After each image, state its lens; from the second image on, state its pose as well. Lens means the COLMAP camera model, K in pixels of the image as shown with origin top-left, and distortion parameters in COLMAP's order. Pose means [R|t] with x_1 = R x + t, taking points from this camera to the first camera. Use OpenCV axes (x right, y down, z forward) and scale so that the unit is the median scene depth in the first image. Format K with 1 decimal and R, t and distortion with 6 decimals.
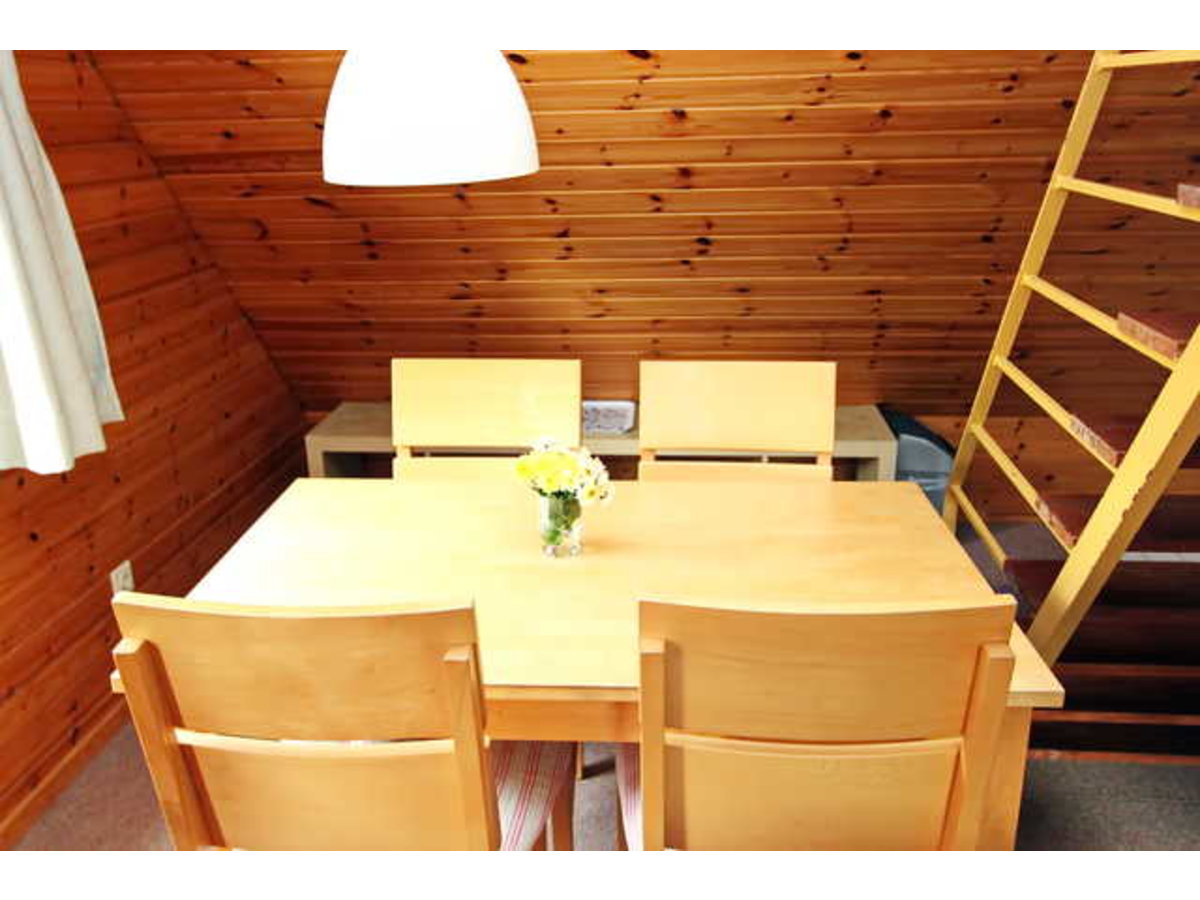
lens RADIAL K [[1054.6, 0, 600.0], [0, 1054.6, 450.0], [0, 0, 1]] dist [0.000709, 0.011714]
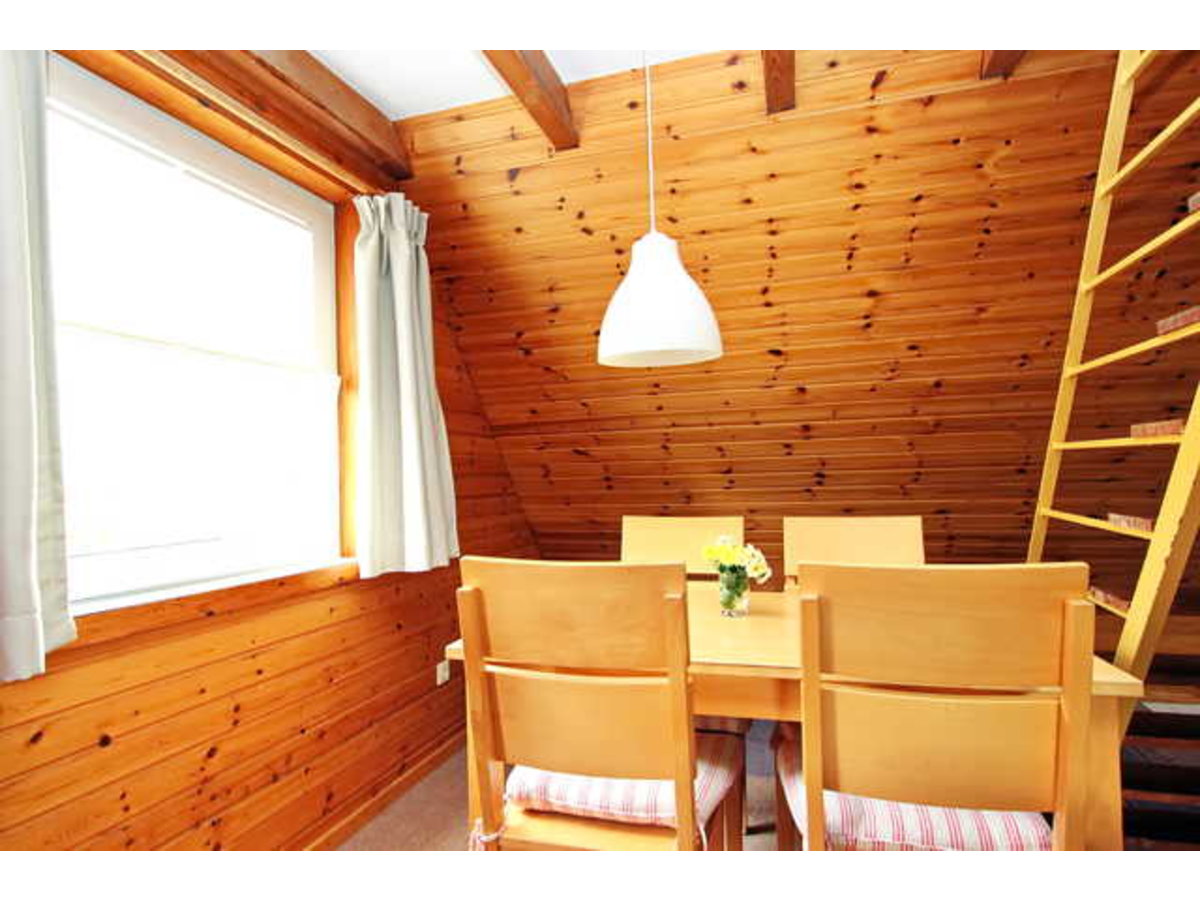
lens RADIAL K [[676.5, 0, 600.0], [0, 676.5, 450.0], [0, 0, 1]] dist [-0.006448, -0.000403]
pose [[0.978736, -0.012261, -0.204757, -0.017097], [-0.059262, 0.938743, -0.339484, 0.147627], [0.196377, 0.344400, 0.918055, 0.014101]]
